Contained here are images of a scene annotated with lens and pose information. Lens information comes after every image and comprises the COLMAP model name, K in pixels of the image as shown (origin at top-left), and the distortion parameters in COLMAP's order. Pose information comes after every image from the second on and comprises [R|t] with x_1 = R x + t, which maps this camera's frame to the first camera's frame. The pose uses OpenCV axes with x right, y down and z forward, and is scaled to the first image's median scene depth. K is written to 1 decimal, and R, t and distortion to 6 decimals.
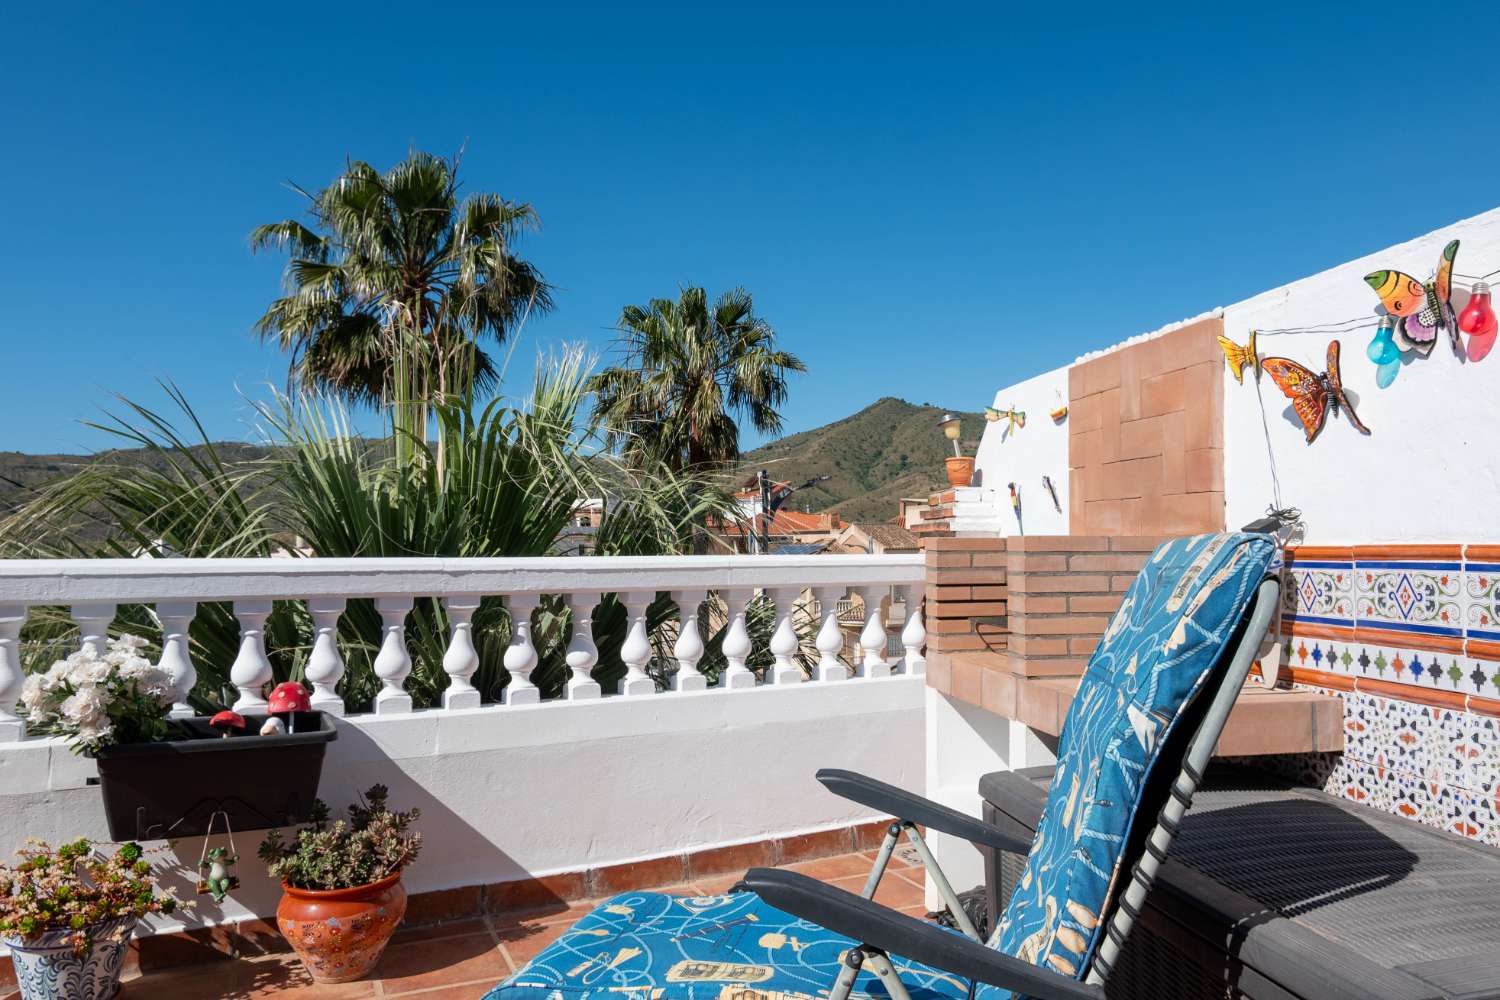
lens RADIAL K [[1045.5, 0, 749.7], [0, 1045.5, 524.3], [0, 0, 1]] dist [-0.003166, -0.004577]
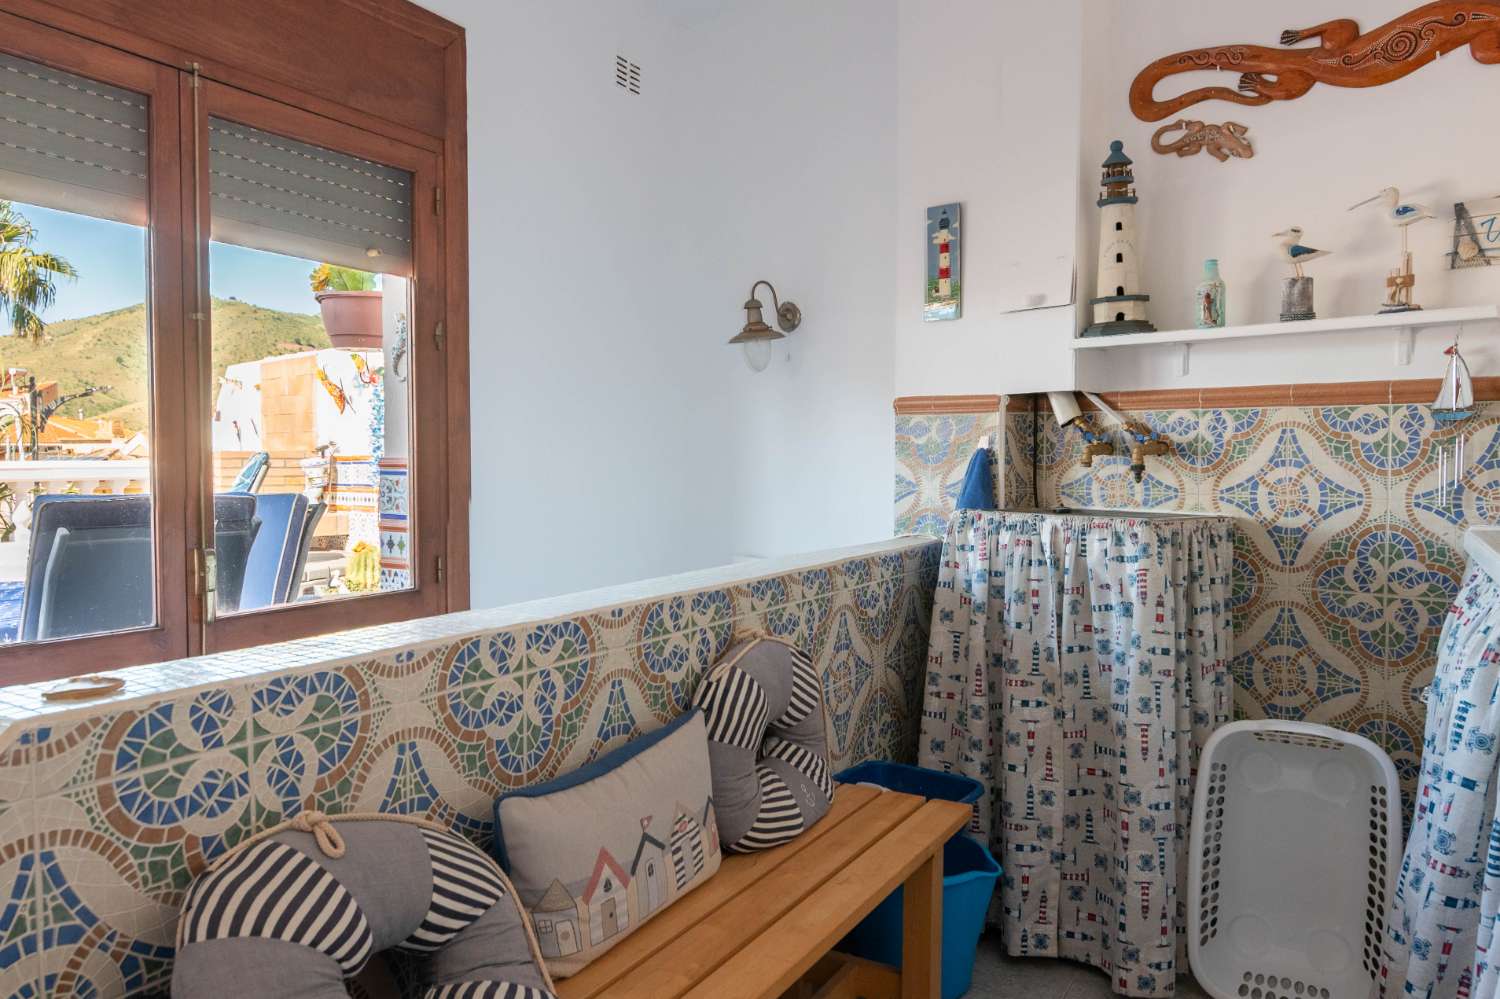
lens RADIAL K [[1018.3, 0, 750.0], [0, 1018.3, 499.5], [0, 0, 1]] dist [-0.001641, -0.008225]
pose [[0.803708, -0.023748, 0.594549, -0.125901], [-0.013434, 0.998224, 0.058032, -0.027721], [-0.594872, -0.054628, 0.801962, -1.491076]]
